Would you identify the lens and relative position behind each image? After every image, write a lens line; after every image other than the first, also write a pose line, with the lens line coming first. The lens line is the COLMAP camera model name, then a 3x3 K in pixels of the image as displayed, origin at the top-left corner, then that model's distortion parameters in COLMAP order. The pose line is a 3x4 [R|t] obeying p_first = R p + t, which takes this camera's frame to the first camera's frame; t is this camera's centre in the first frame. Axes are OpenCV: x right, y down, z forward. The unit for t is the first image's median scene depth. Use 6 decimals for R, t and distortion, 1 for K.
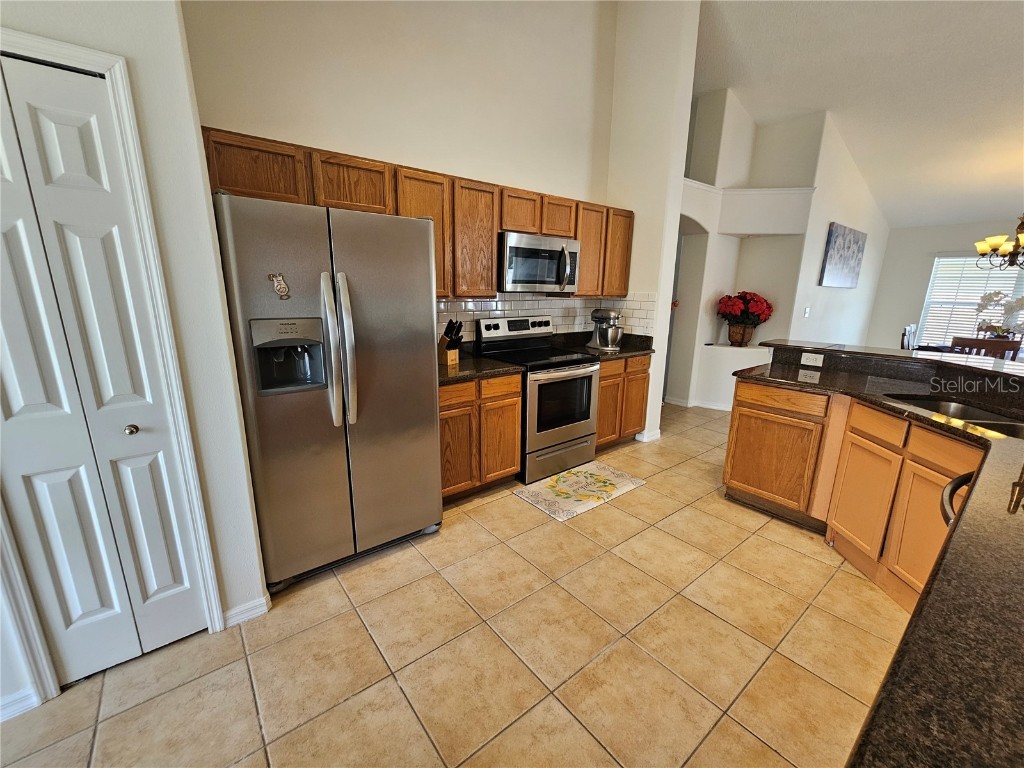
lens RADIAL K [[419.7, 0, 507.4], [0, 419.7, 391.3], [0, 0, 1]] dist [-0.001905, -0.000344]
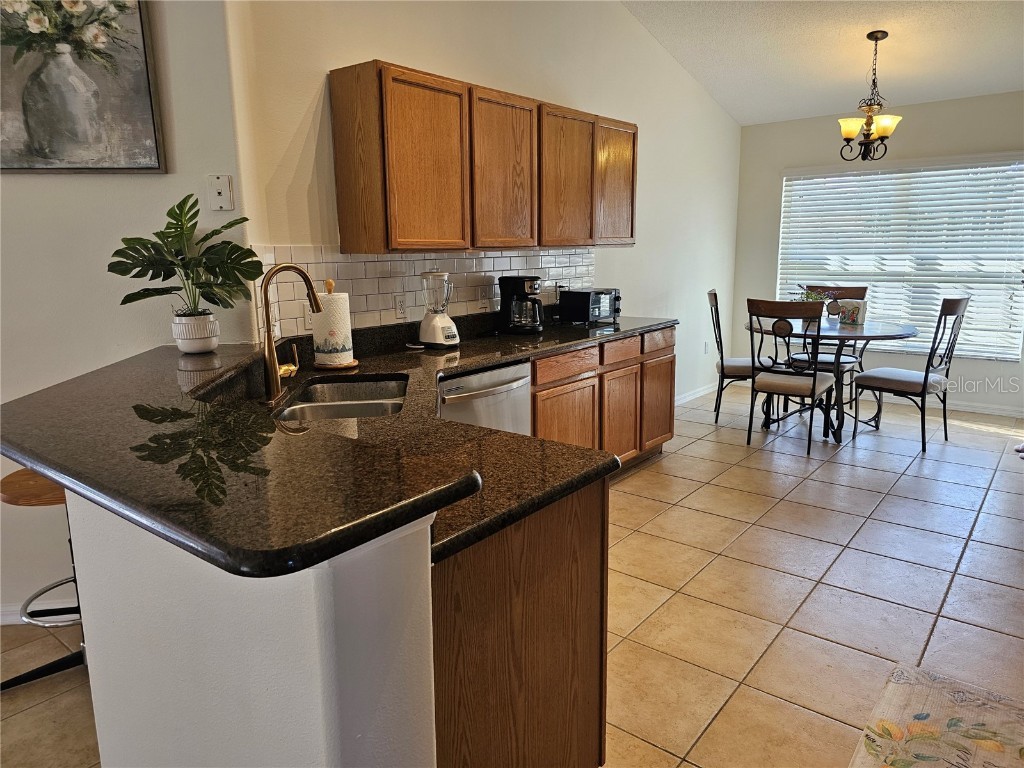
lens RADIAL K [[683.5, 0, 506.5], [0, 683.5, 380.5], [0, 0, 1]] dist [0.073766, -0.083766]
pose [[-0.976731, 0.046937, -0.209268, 0.686740], [-0.045653, 0.907891, 0.416713, -0.313736], [0.209552, 0.416571, -0.884623, 1.340360]]
